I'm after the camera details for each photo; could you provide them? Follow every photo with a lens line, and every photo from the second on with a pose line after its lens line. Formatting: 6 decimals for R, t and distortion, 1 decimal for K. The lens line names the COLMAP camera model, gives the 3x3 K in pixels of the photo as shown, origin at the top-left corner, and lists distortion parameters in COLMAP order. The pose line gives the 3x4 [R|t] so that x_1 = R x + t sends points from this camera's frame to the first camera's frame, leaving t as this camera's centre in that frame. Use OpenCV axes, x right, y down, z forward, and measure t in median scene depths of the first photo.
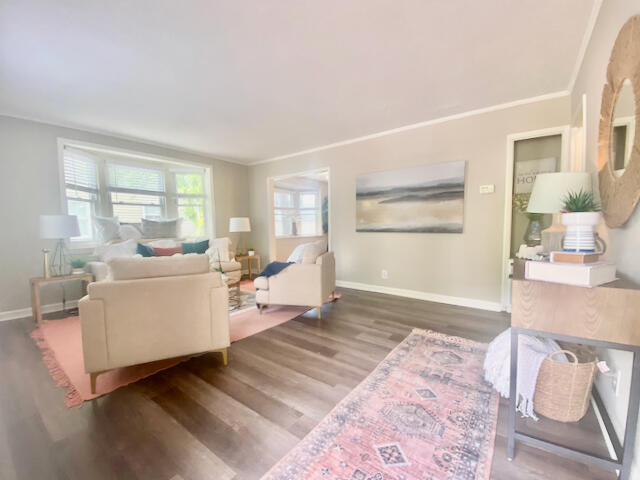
lens RADIAL K [[260.5, 0, 323.9], [0, 260.5, 234.1], [0, 0, 1]] dist [-0.027753, -0.001658]
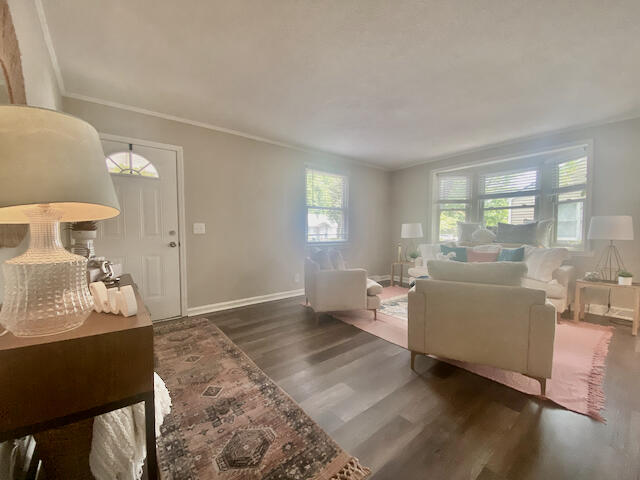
lens RADIAL K [[260.5, 0, 322.1], [0, 260.5, 241.5], [0, 0, 1]] dist [-0.027753, -0.001658]
pose [[-0.251877, 0.053348, -0.966288, 1.073597], [-0.021022, 0.997942, 0.060575, -0.077091], [0.967531, 0.035570, -0.250237, 1.402705]]
